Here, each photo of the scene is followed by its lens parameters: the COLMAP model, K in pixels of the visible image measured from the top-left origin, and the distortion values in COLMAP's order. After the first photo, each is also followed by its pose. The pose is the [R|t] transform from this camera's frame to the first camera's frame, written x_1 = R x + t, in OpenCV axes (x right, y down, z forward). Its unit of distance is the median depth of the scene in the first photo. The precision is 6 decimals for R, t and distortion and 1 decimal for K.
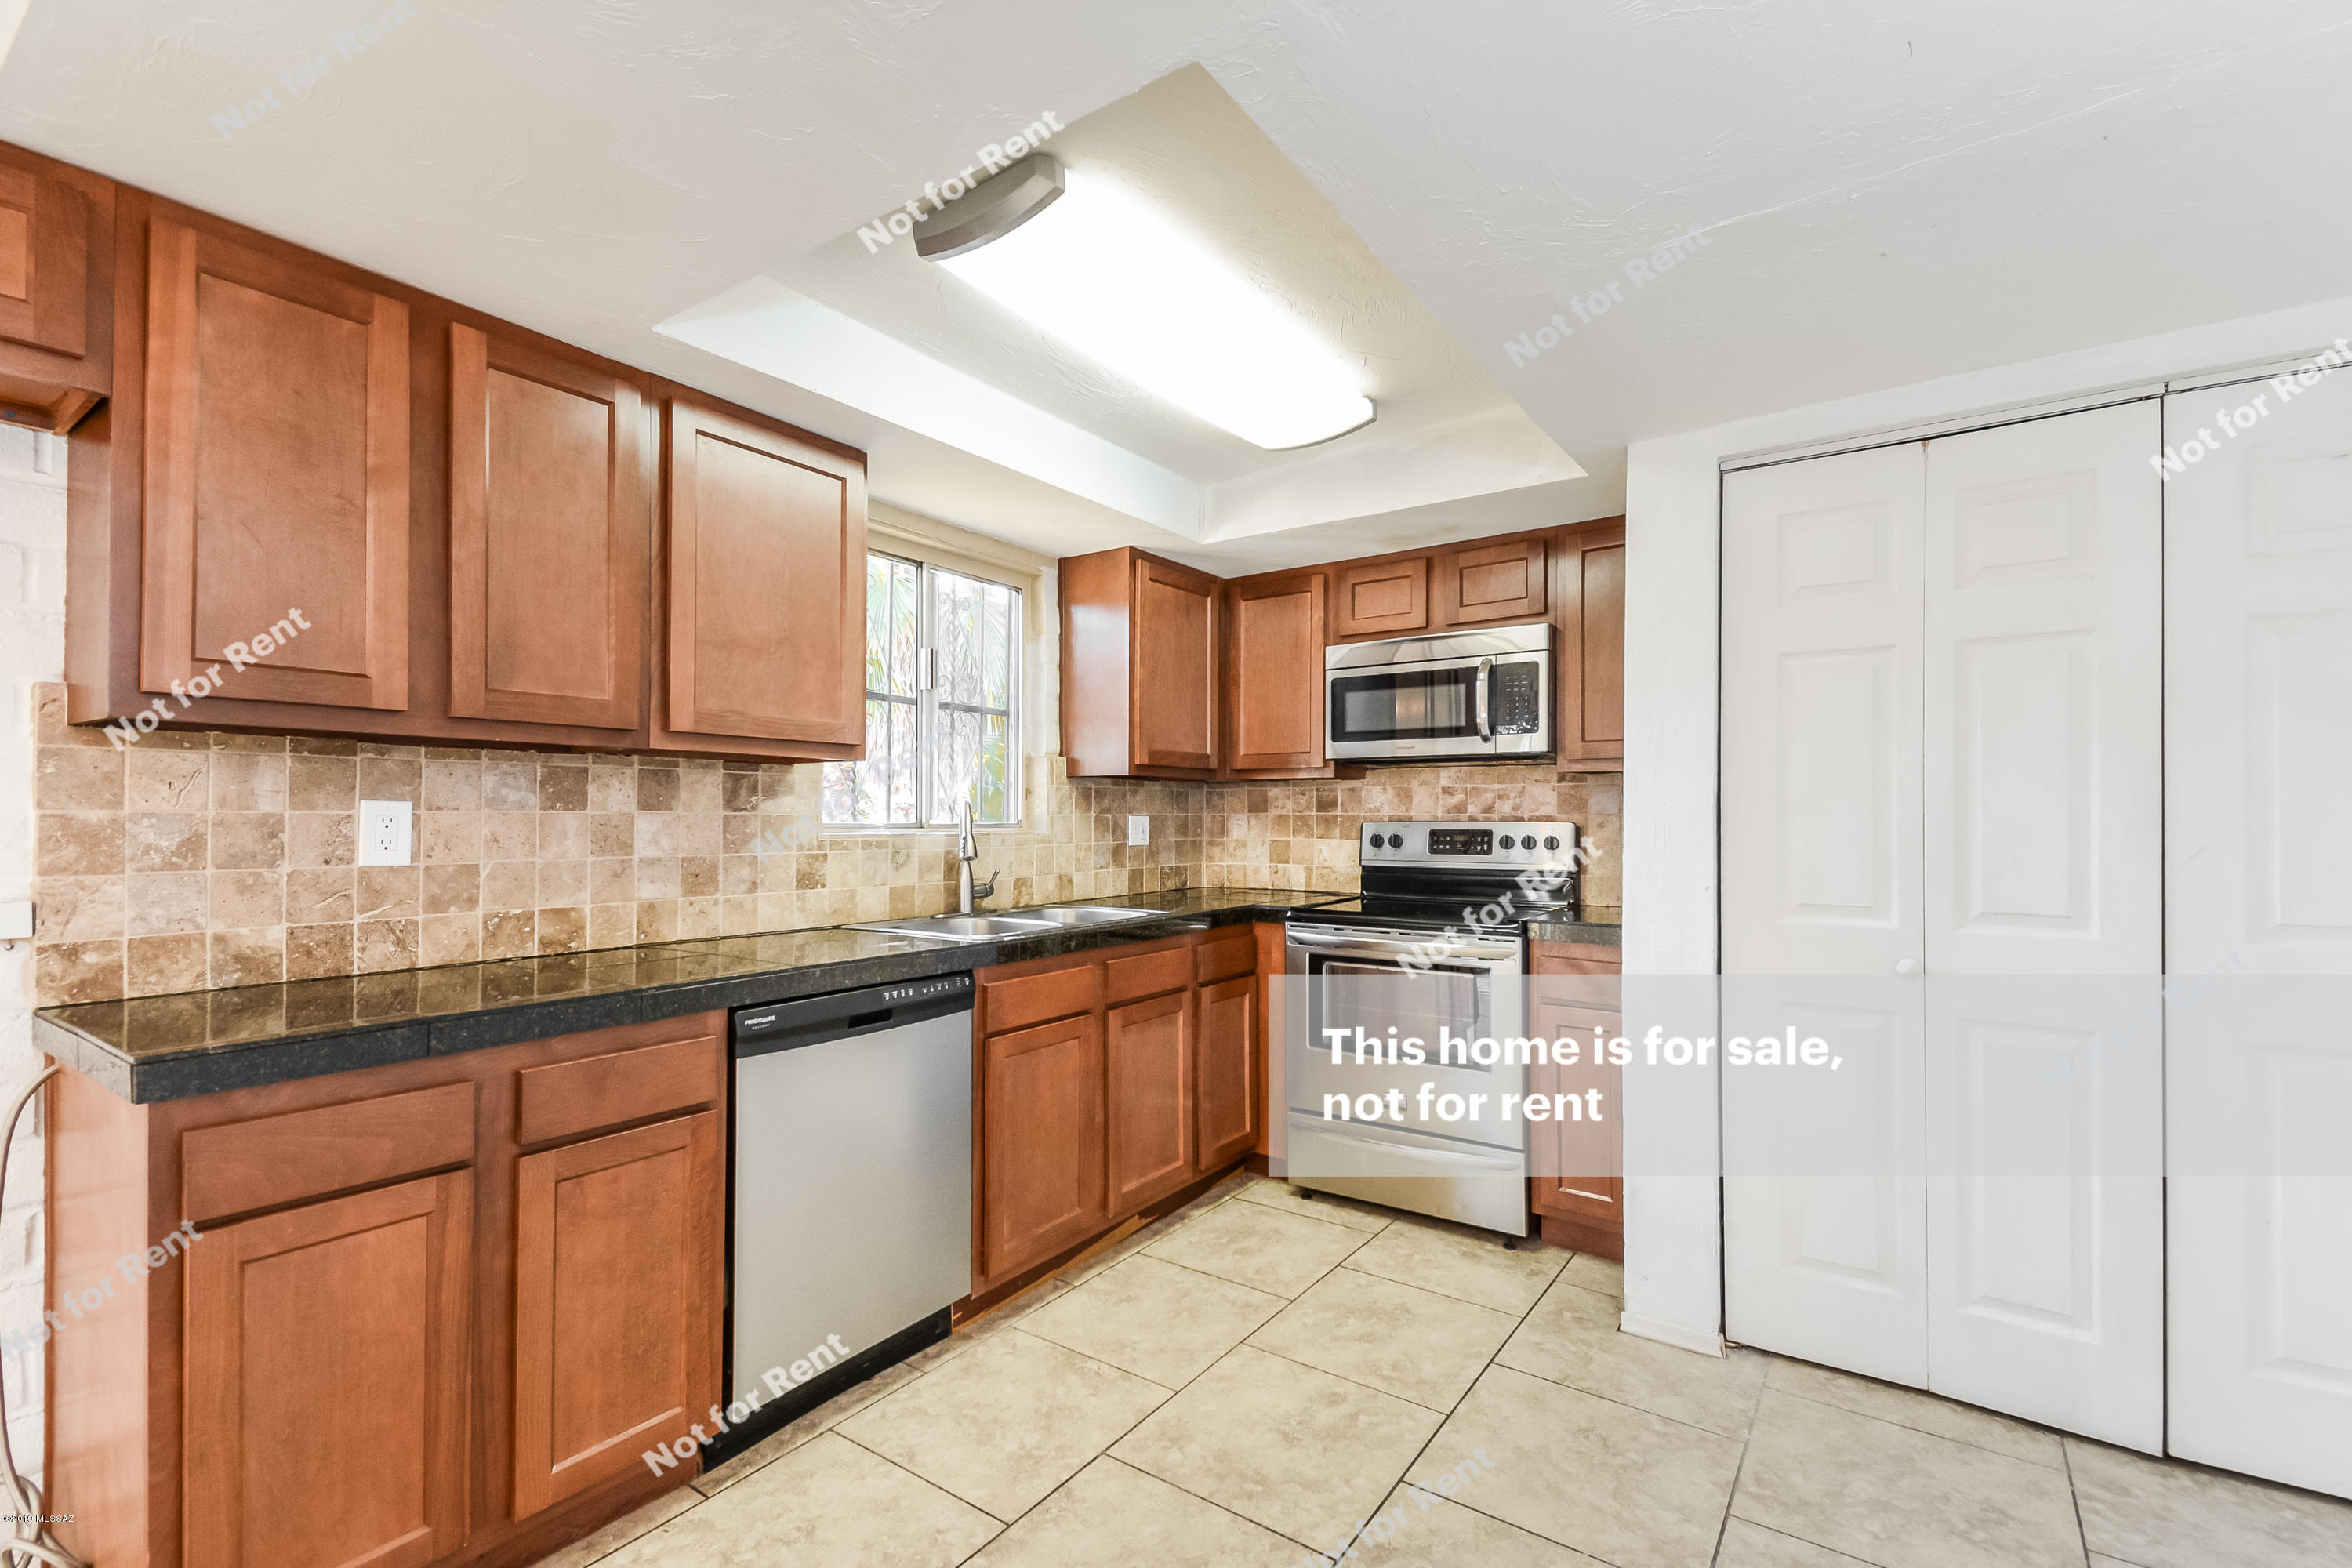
lens RADIAL K [[1028.6, 0, 1177.7], [0, 1028.6, 791.8], [0, 0, 1]] dist [0.000408, -0.000498]
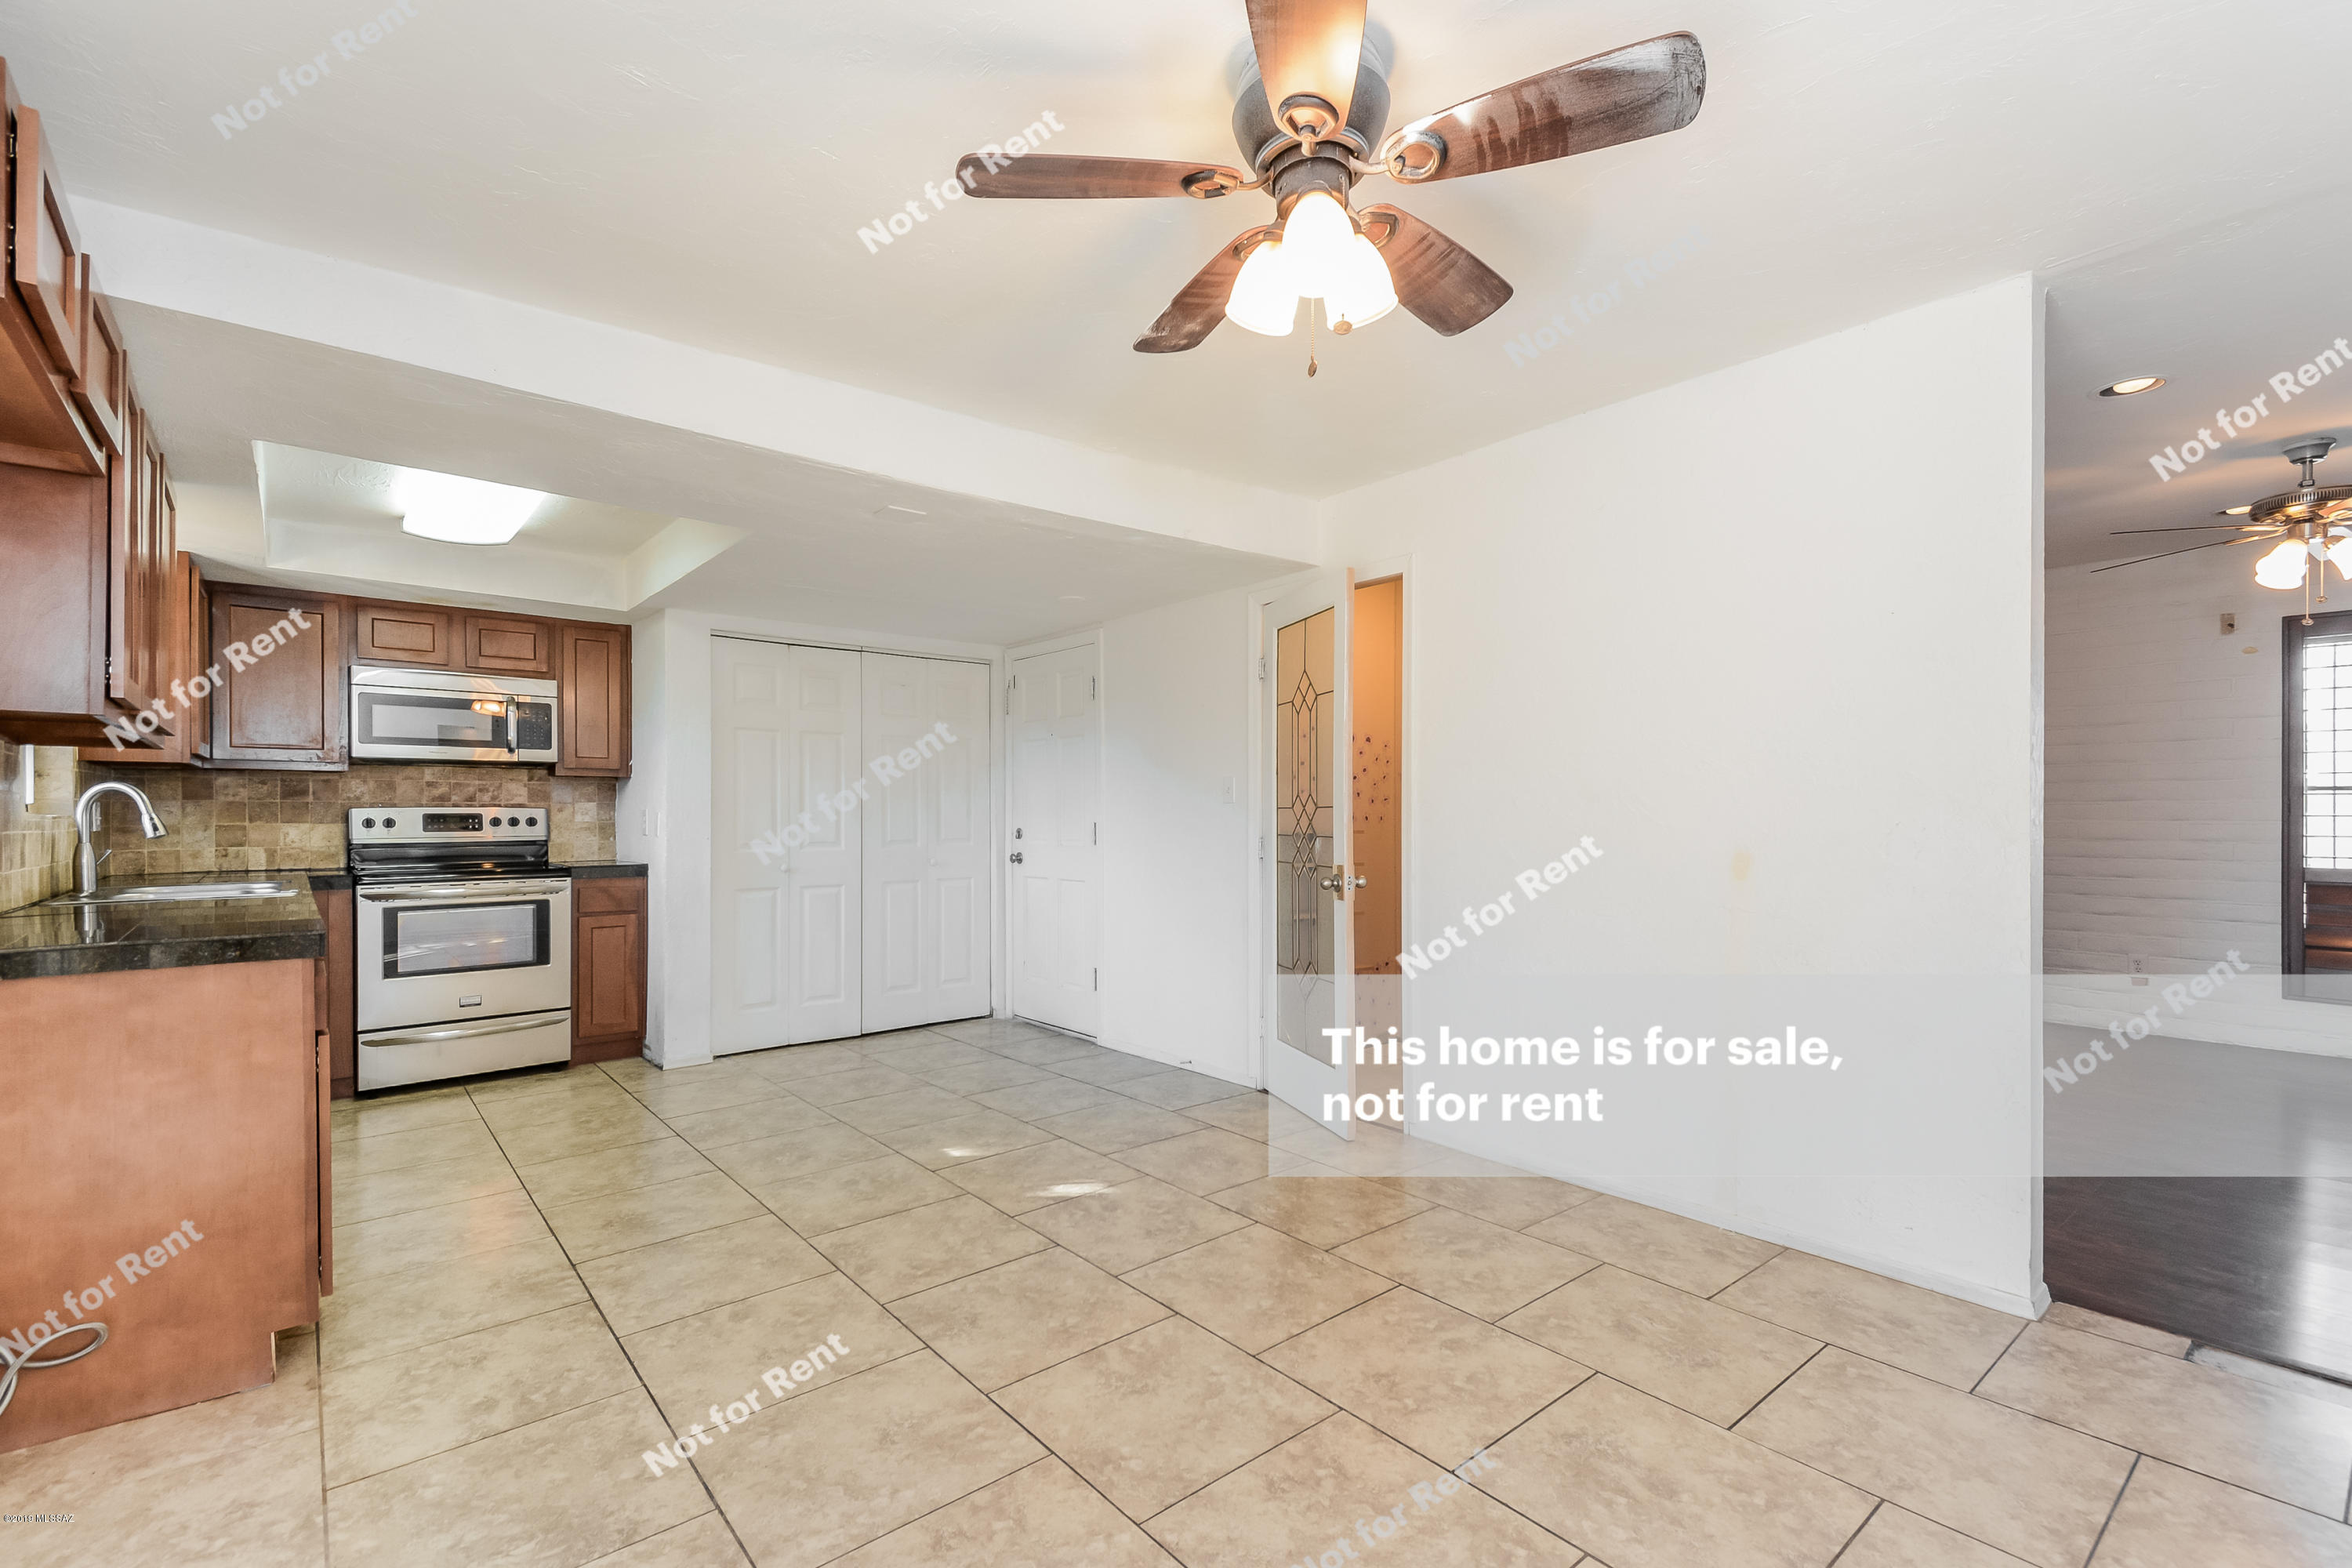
lens RADIAL K [[1028.6, 0, 1176.5], [0, 1028.6, 801.1], [0, 0, 1]] dist [0.000408, -0.000498]
pose [[0.253510, 0.010395, 0.967277, -0.821837], [-0.019638, 0.999791, -0.005598, 0.009394], [-0.967134, -0.017576, 0.253661, -0.279710]]
